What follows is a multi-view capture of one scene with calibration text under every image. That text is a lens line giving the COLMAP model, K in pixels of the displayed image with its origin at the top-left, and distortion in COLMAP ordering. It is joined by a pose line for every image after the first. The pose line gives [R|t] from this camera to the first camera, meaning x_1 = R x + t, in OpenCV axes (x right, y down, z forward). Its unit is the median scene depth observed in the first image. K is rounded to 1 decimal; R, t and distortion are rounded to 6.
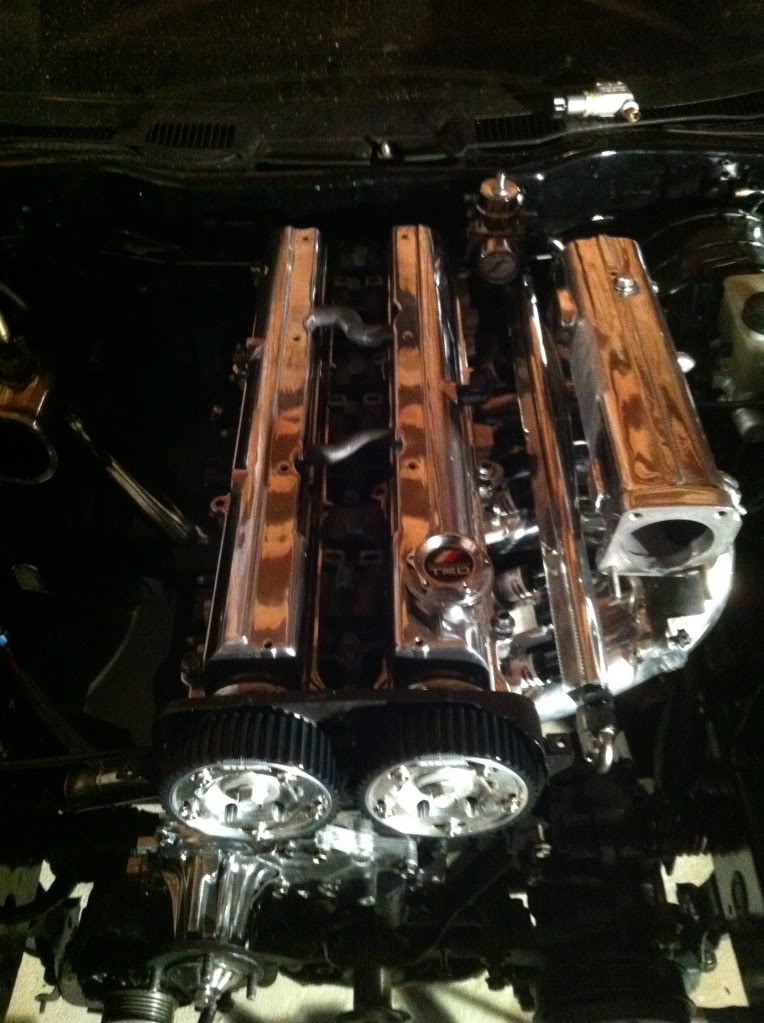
lens RADIAL K [[883.8, 0, 382.0], [0, 883.8, 511.5], [0, 0, 1]] dist [-0.033384, -0.005657]
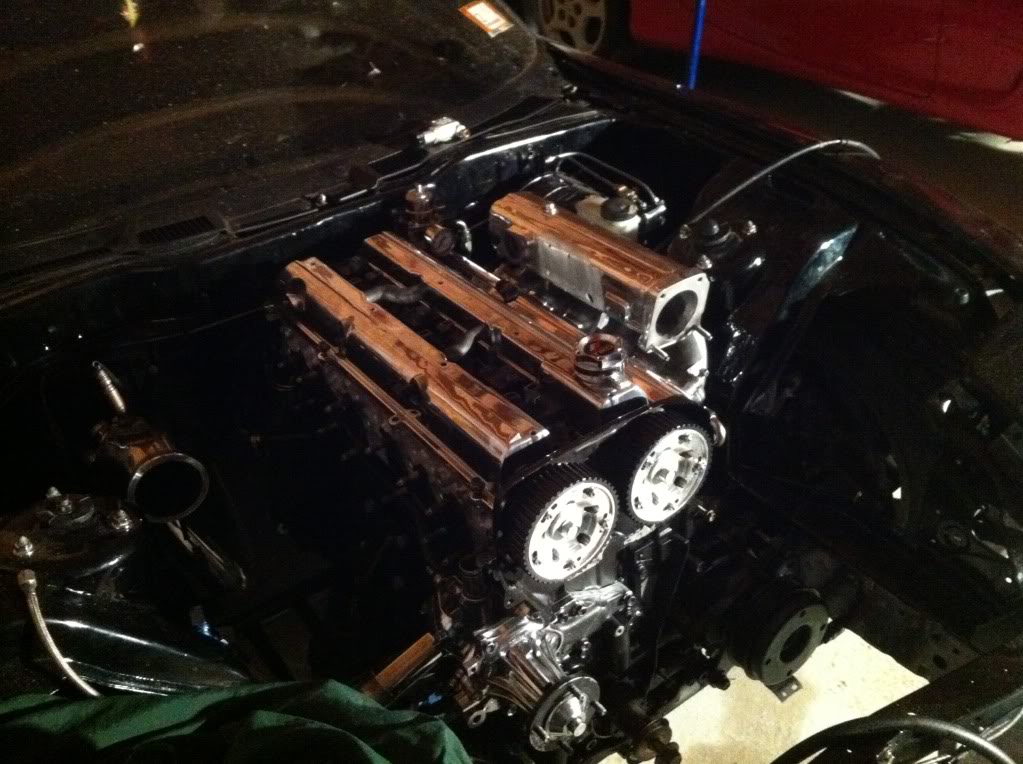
lens RADIAL K [[883.8, 0, 511.5], [0, 883.8, 382.0], [0, 0, 1]] dist [-0.033384, -0.005657]
pose [[0.824440, -0.359066, 0.437460, -0.447073], [0.454033, 0.881080, -0.132485, 0.144832], [-0.337866, 0.307847, 0.889425, -0.210368]]
